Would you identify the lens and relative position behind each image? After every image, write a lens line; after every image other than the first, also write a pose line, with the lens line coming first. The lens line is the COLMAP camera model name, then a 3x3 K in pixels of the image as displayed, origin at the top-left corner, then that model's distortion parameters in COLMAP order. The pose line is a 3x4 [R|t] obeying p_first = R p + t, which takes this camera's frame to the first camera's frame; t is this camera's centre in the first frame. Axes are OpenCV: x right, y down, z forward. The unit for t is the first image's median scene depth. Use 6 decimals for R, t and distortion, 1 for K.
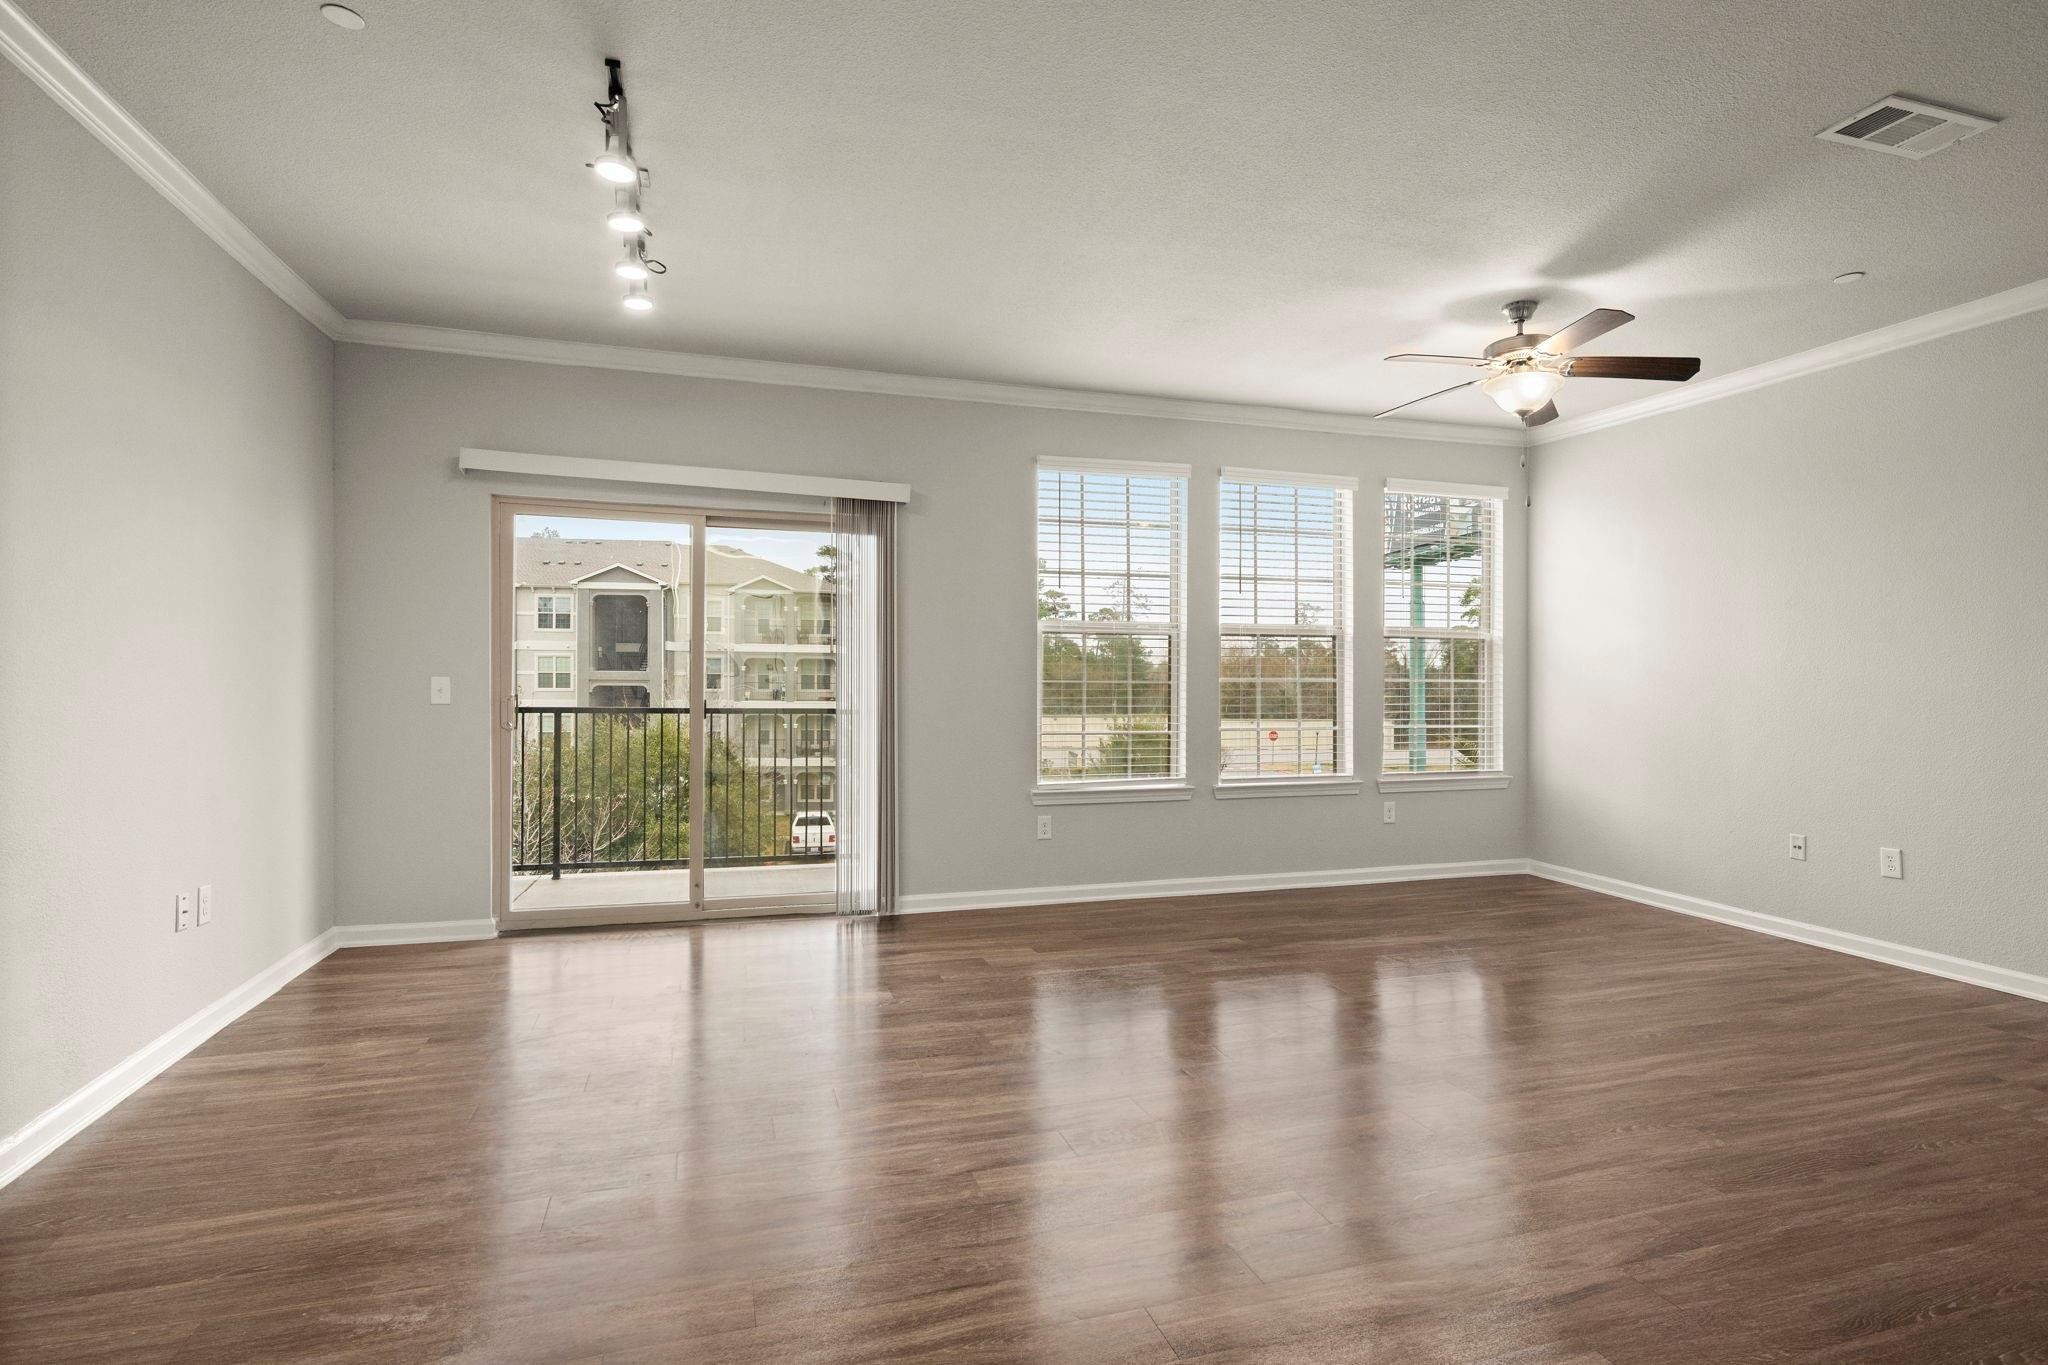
lens RADIAL K [[1029.2, 0, 1028.7], [0, 1029.2, 673.4], [0, 0, 1]] dist [-0.000528, 0.000165]
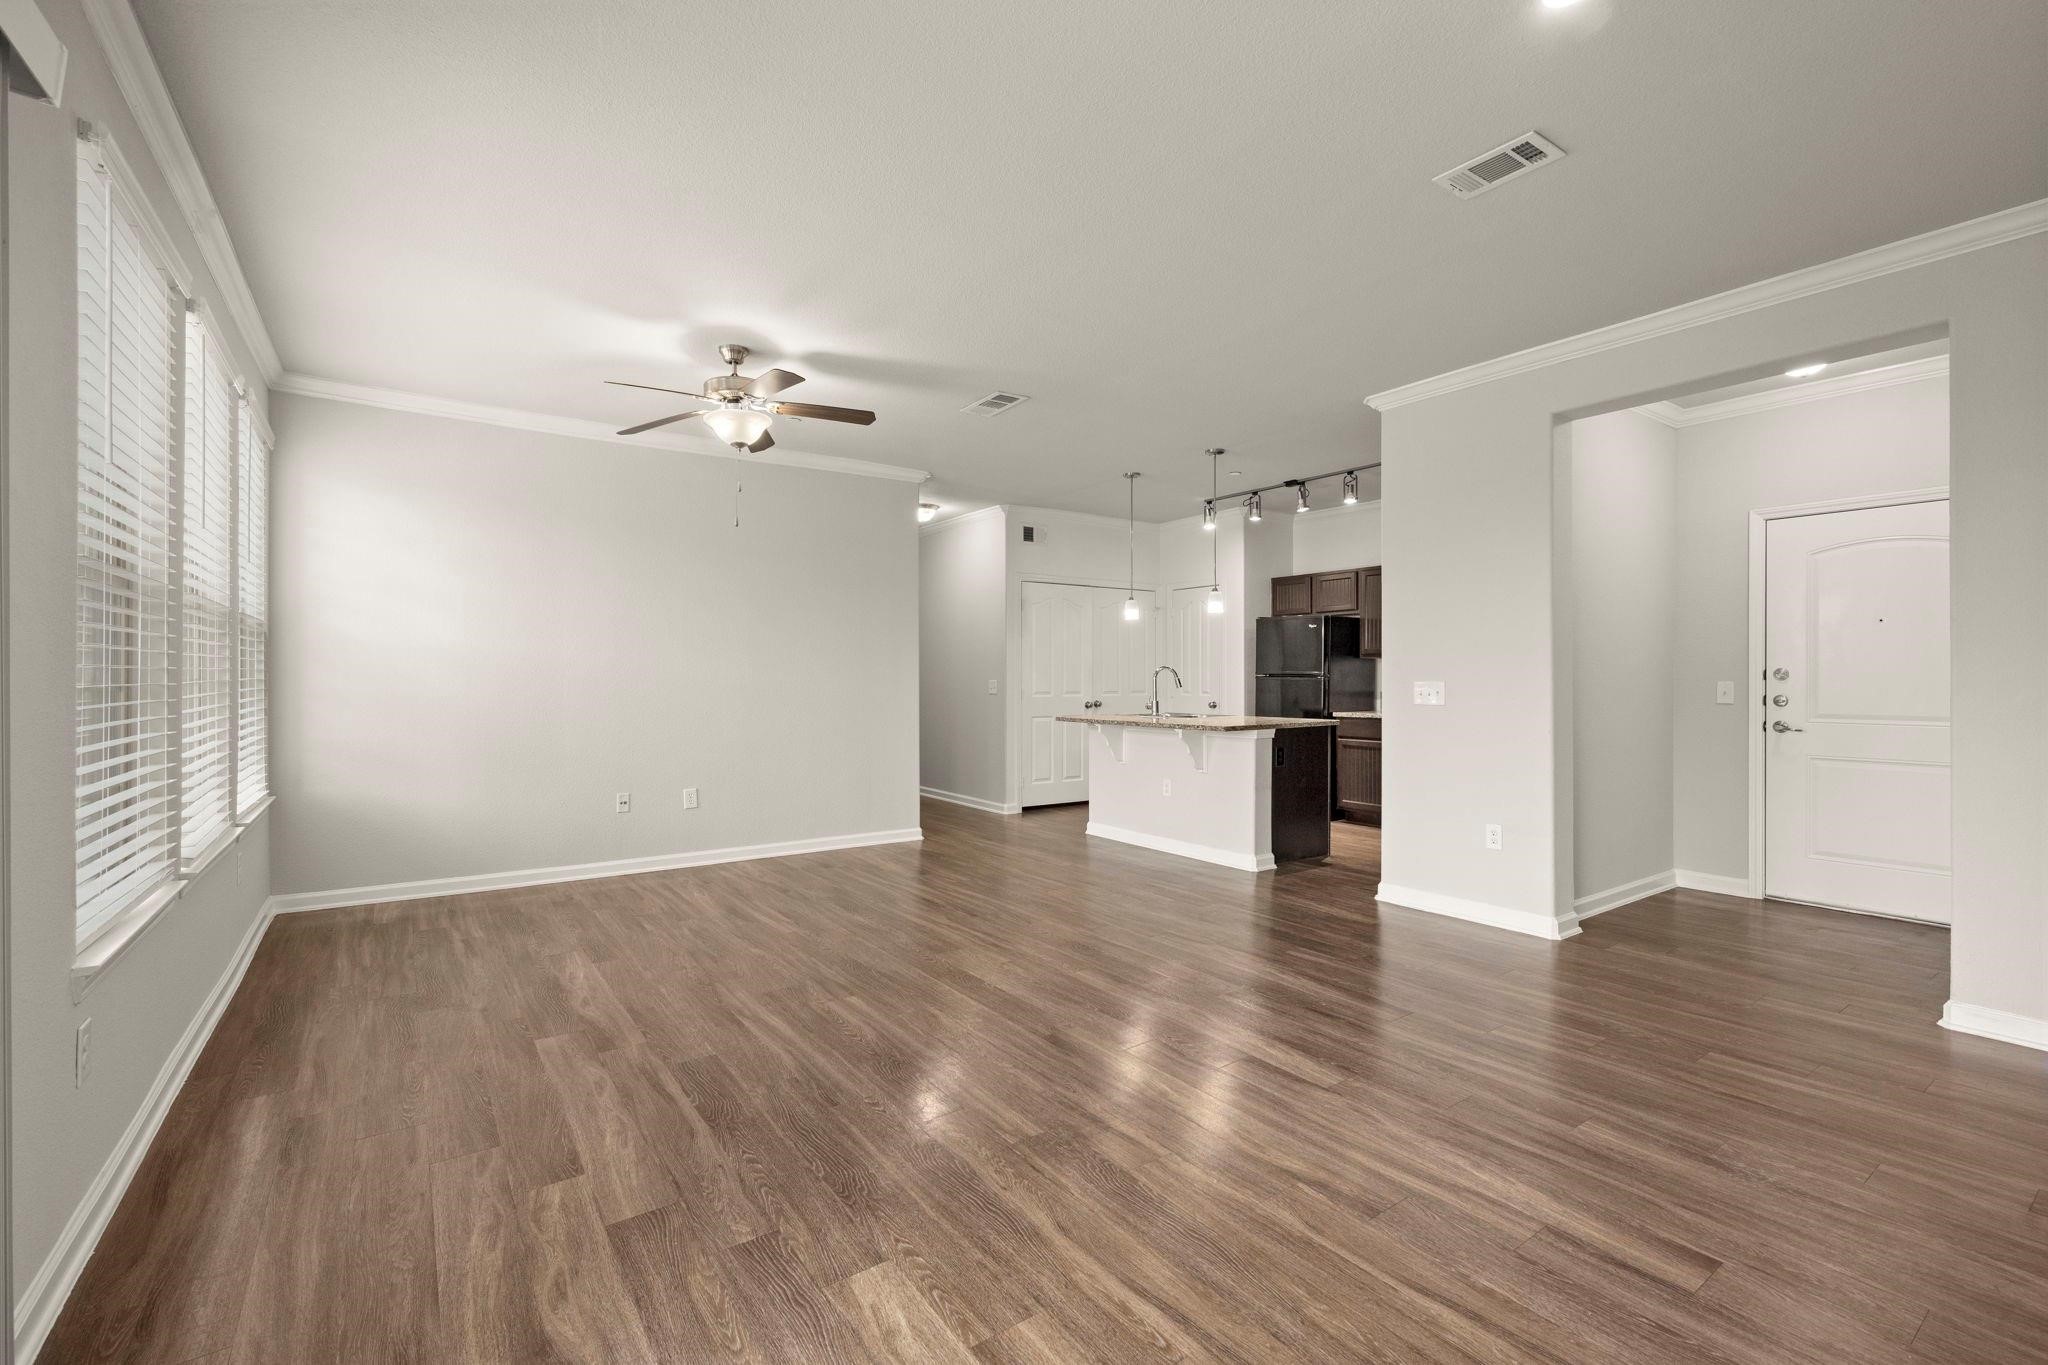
lens RADIAL K [[882.7, 0, 1027.1], [0, 882.7, 682.8], [0, 0, 1]] dist [0.000055, 0.000156]
pose [[-0.309363, -0.012811, 0.950858, -0.485873], [-0.005000, 0.999917, 0.011845, -0.000718], [-0.950931, -0.001090, -0.309402, 0.869682]]
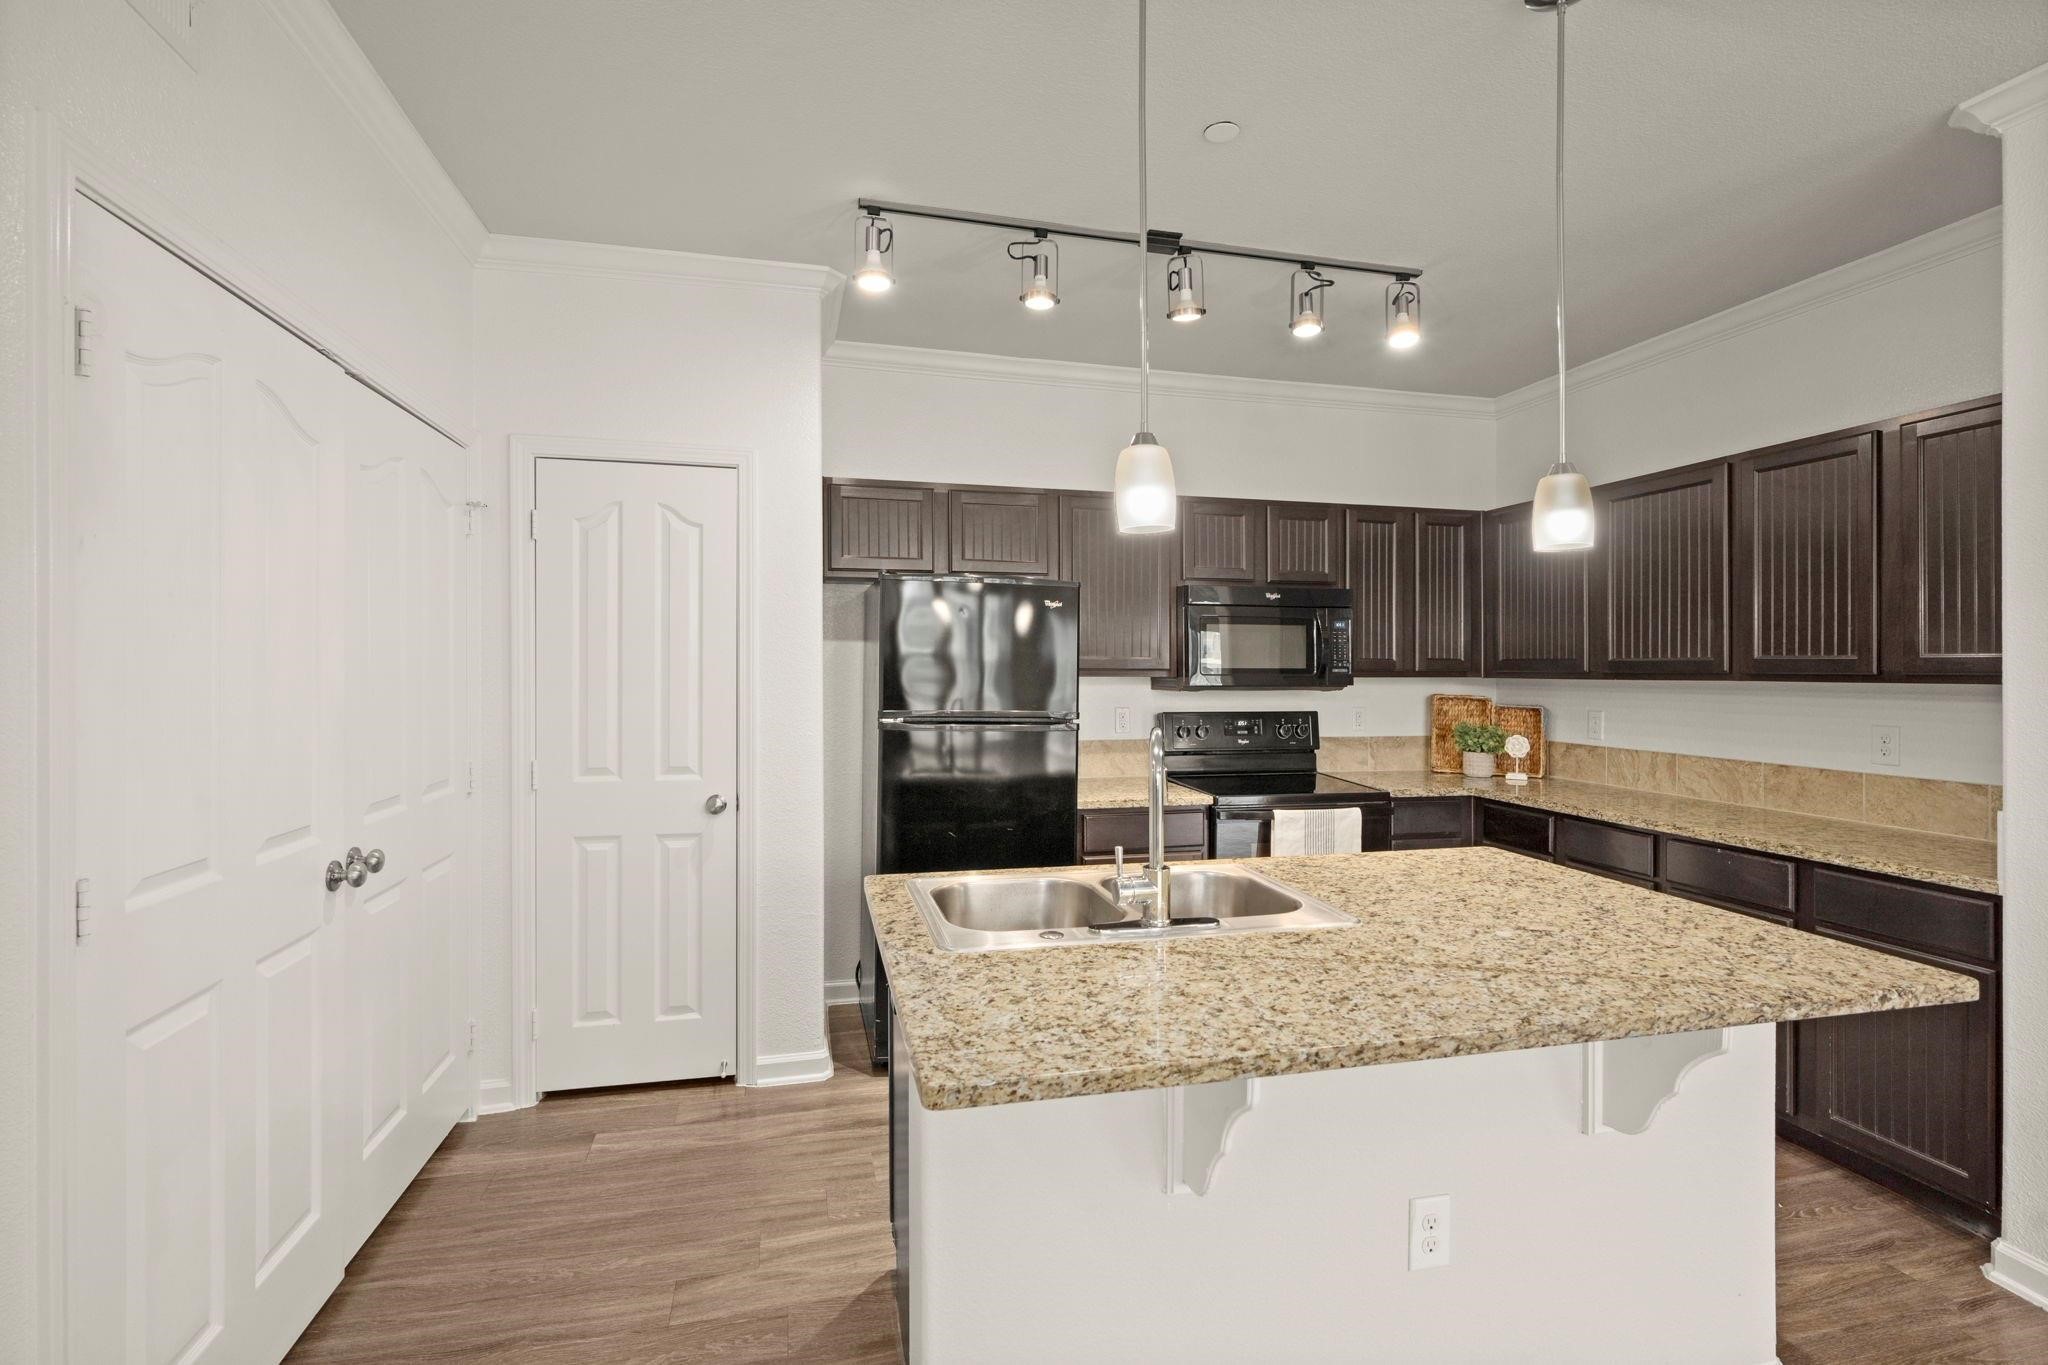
lens RADIAL K [[945.6, 0, 1026.7], [0, 945.6, 669.3], [0, 0, 1]] dist [0.001006, -0.000103]
pose [[-0.998374, -0.011710, 0.055778, 0.816580], [-0.011821, 0.999929, -0.001652, -0.034166], [-0.055755, -0.002309, -0.998442, 0.624378]]
